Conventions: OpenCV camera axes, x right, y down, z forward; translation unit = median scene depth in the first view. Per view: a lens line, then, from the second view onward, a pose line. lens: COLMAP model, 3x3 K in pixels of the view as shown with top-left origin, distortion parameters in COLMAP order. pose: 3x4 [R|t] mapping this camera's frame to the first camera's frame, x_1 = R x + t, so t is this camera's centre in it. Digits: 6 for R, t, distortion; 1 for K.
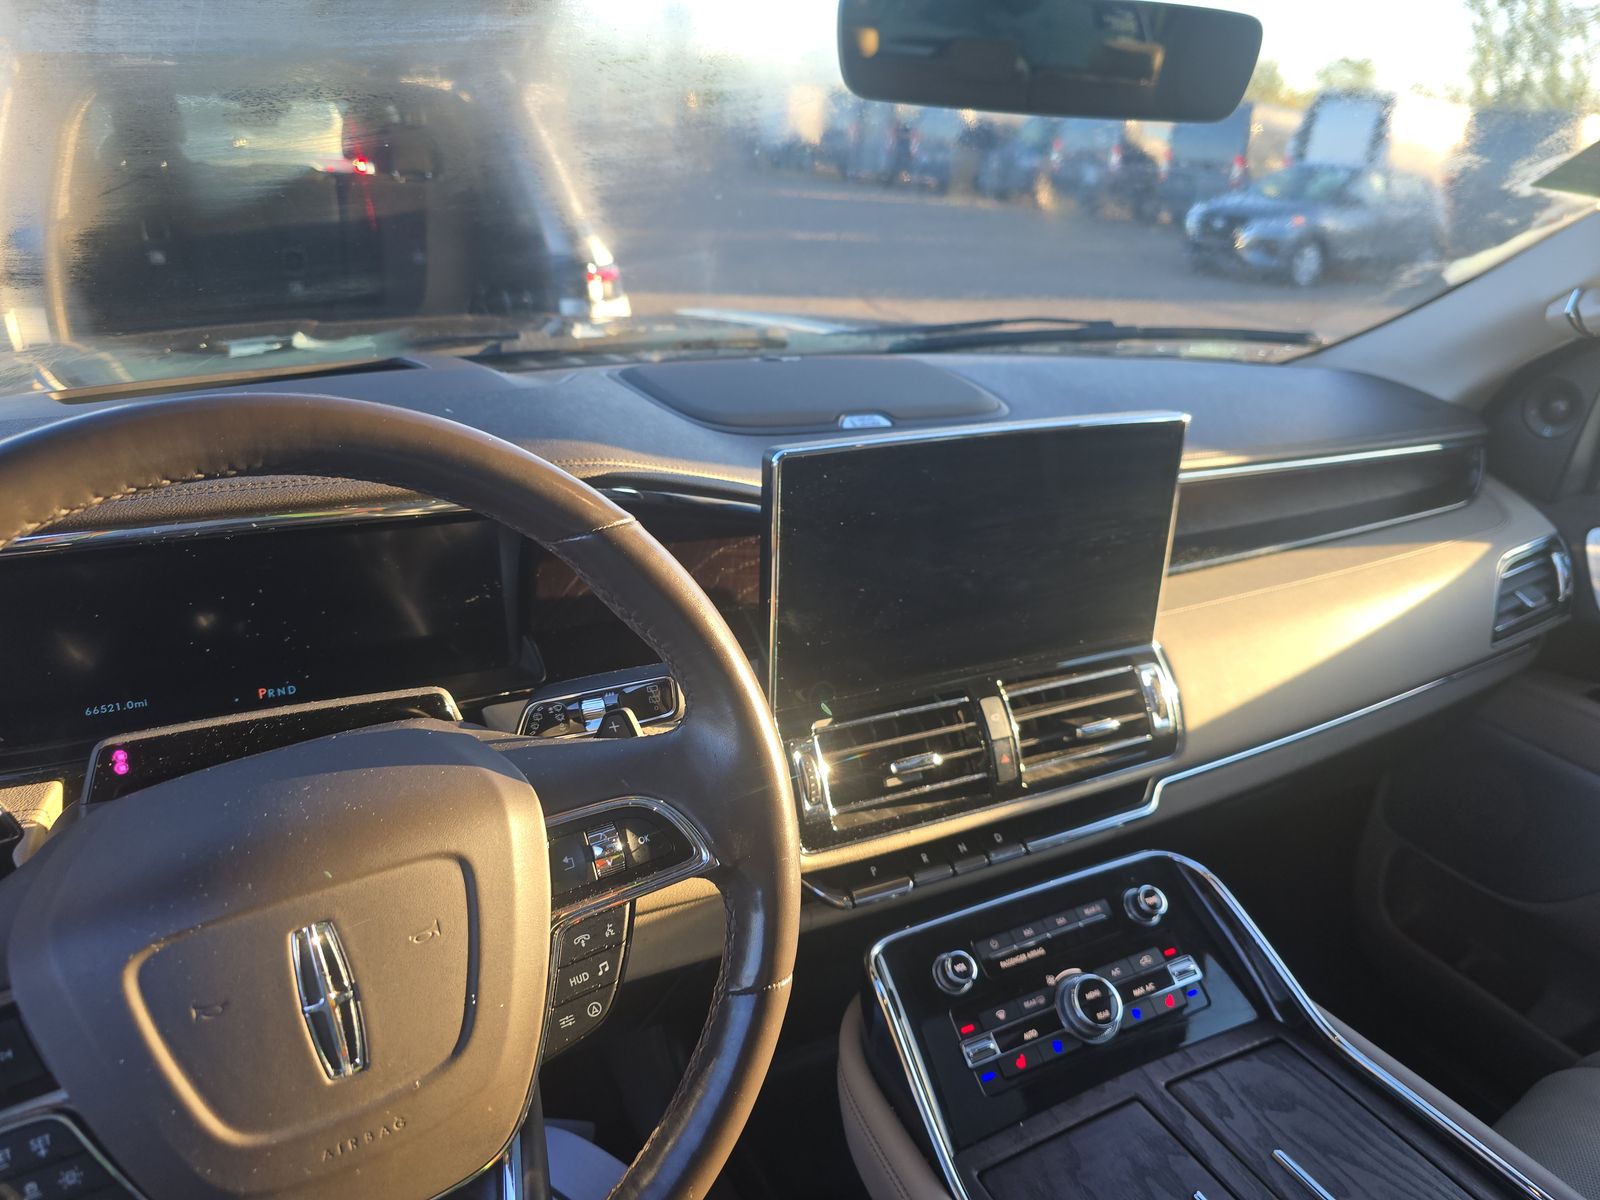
lens RADIAL K [[1065.9, 0, 800.0], [0, 1065.9, 600.0], [0, 0, 1]] dist [0.041397, -0.039805]
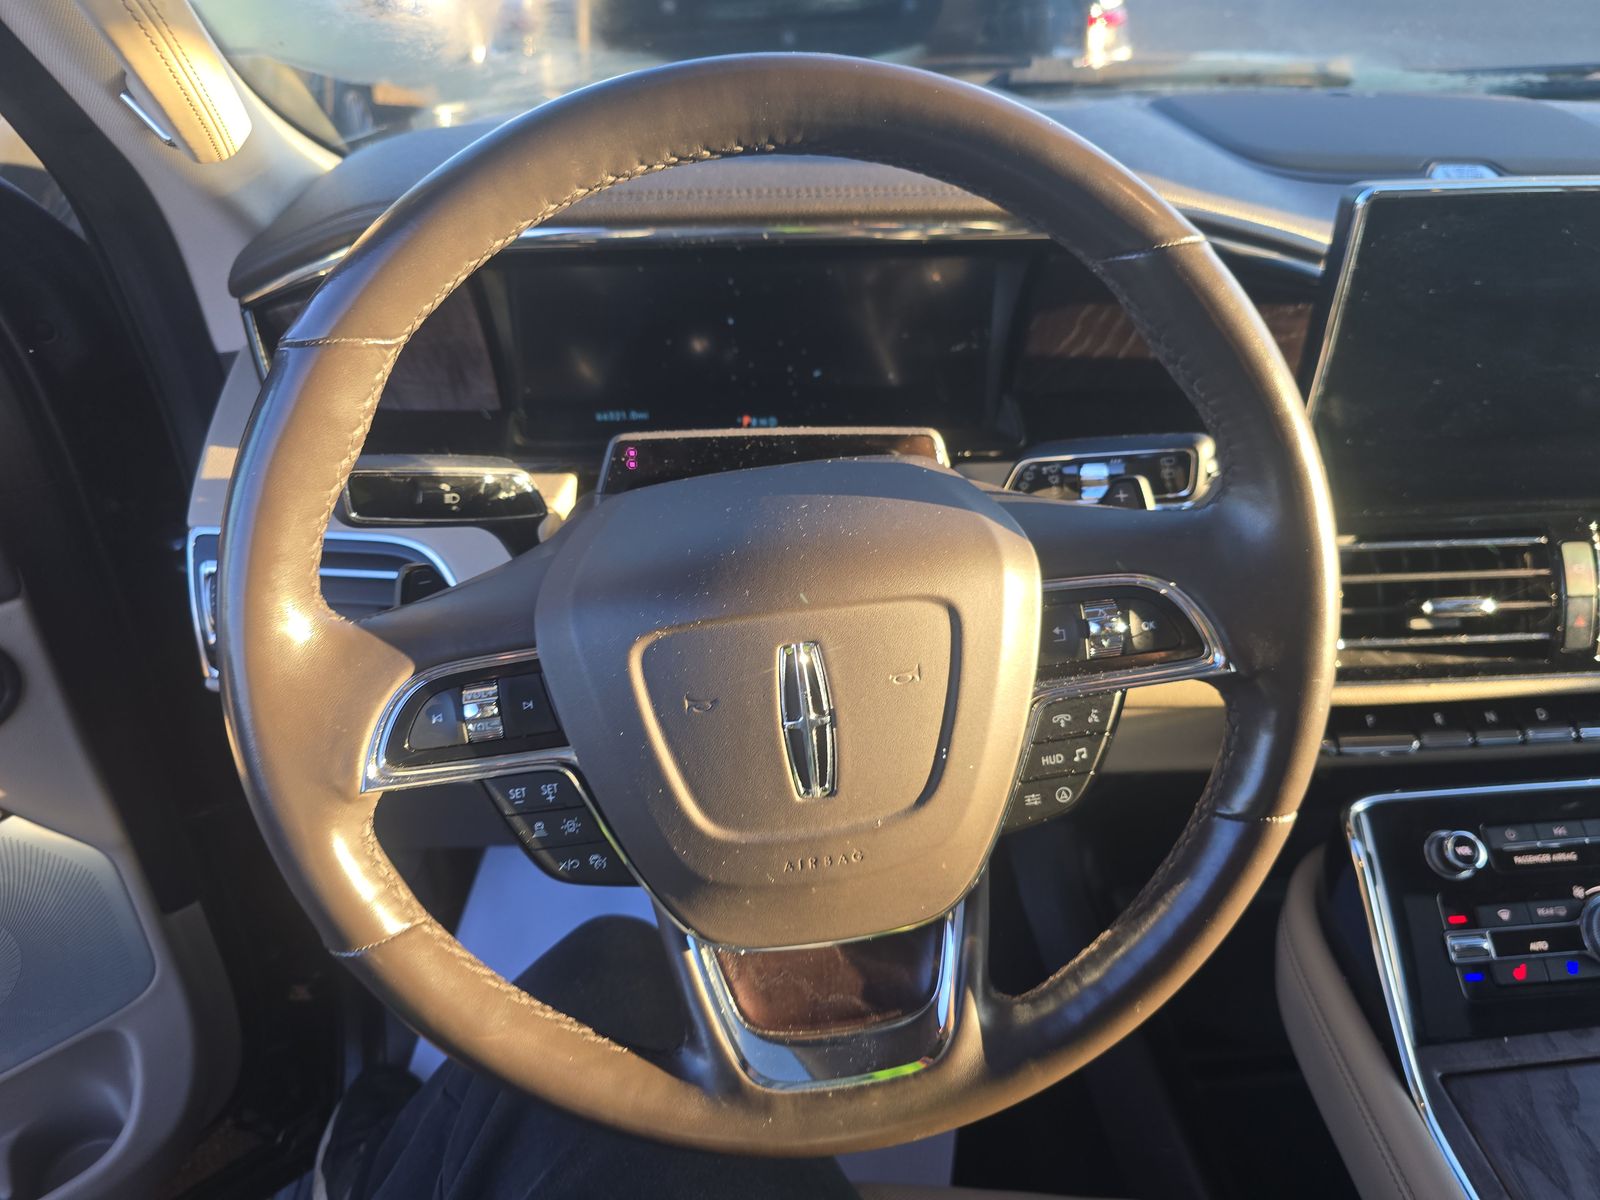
lens RADIAL K [[1066.9, 0, 828.6], [0, 1066.9, 603.6], [0, 0, 1]] dist [0.014109, -0.003119]
pose [[0.929879, 0.177643, -0.322131, -0.100909], [-0.116155, 0.972662, 0.201088, 0.057014], [0.349047, -0.149570, 0.925092, 0.101316]]
